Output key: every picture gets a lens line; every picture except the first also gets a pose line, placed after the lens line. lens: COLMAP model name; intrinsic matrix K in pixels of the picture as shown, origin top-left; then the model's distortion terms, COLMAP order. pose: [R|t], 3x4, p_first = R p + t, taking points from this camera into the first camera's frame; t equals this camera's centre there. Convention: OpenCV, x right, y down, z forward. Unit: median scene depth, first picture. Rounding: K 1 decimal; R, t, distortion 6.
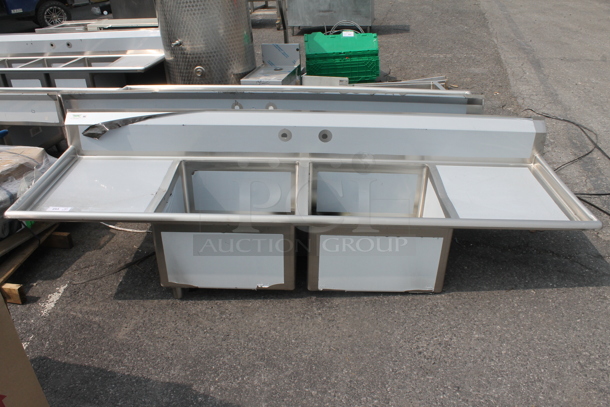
lens RADIAL K [[513.1, 0, 305.0], [0, 513.1, 203.5], [0, 0, 1]] dist [-0.079623, 0.011523]
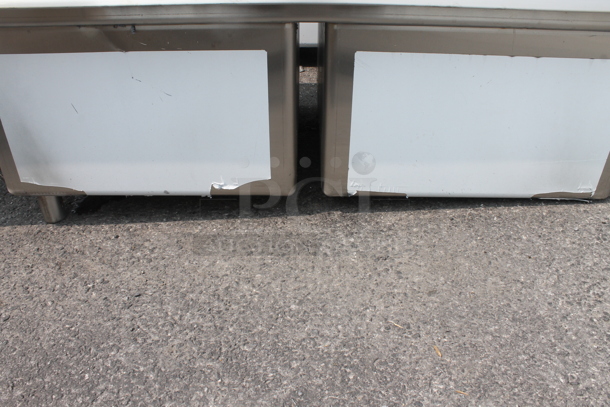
lens RADIAL K [[513.1, 0, 305.0], [0, 513.1, 203.5], [0, 0, 1]] dist [-0.079623, 0.011523]
pose [[0.999888, -0.013547, 0.006398, -0.014458], [0.013121, 0.997959, 0.062490, 0.149814], [-0.007232, -0.062399, 0.998025, 0.552862]]
